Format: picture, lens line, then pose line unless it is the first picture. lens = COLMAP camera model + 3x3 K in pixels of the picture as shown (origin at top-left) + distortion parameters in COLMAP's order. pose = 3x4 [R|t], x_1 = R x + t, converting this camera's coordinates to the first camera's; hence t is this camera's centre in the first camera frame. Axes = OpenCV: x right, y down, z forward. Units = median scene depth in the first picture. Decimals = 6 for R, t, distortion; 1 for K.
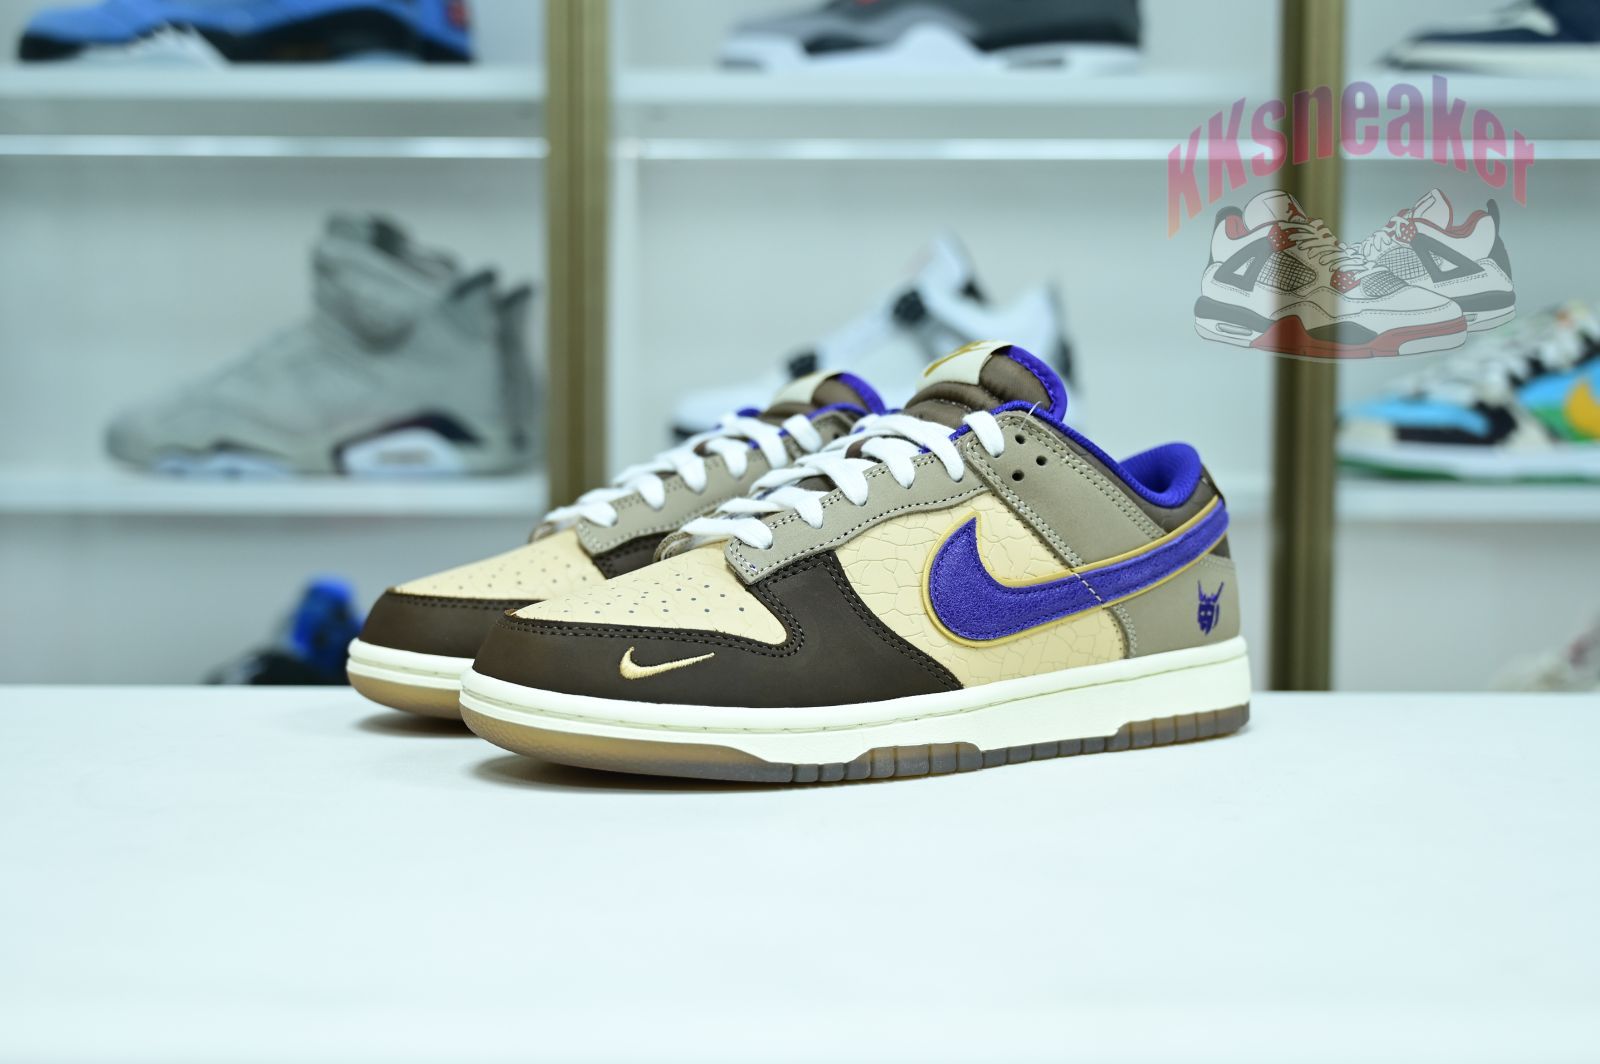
lens RADIAL K [[1976.0, 0, 797.4], [0, 1976.0, 516.1], [0, 0, 1]] dist [-0.006303, 0.000000]
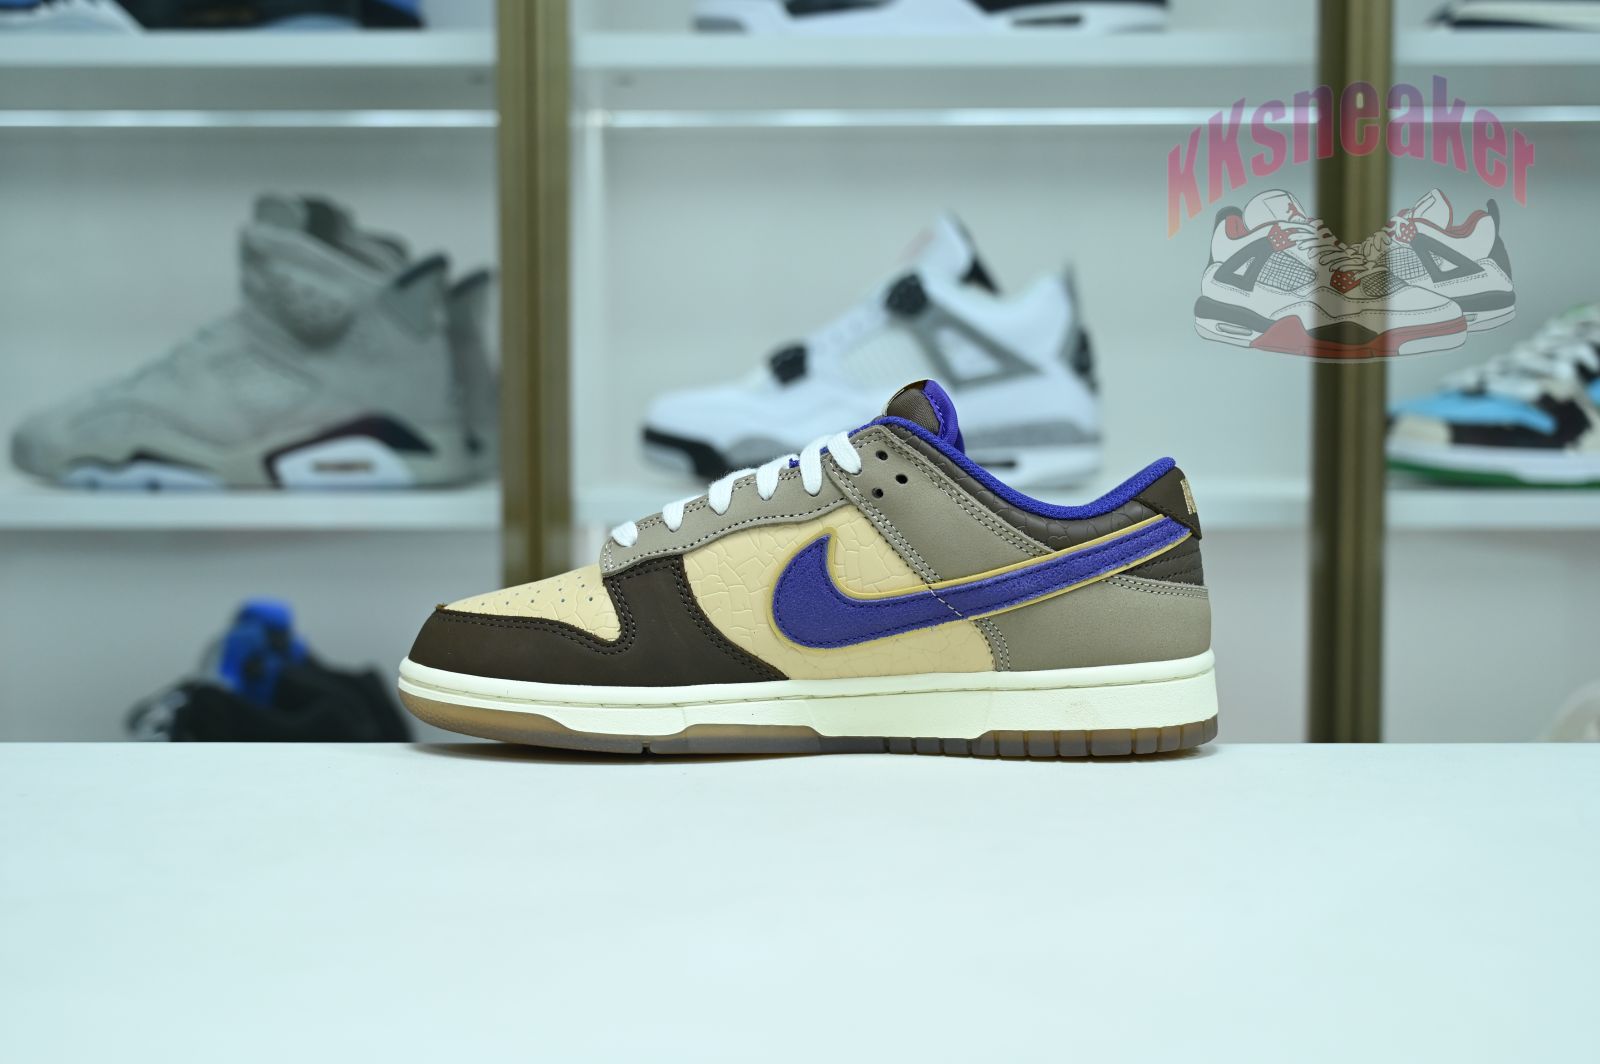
lens RADIAL K [[2211.7, 0, 794.8], [0, 2211.7, 546.9], [0, 0, 1]] dist [-0.018593, 0.000000]
pose [[0.999971, -0.006558, 0.003954, 0.048351], [0.006526, 0.999946, 0.008080, -0.000115], [-0.004006, -0.008054, 0.999960, -0.158862]]
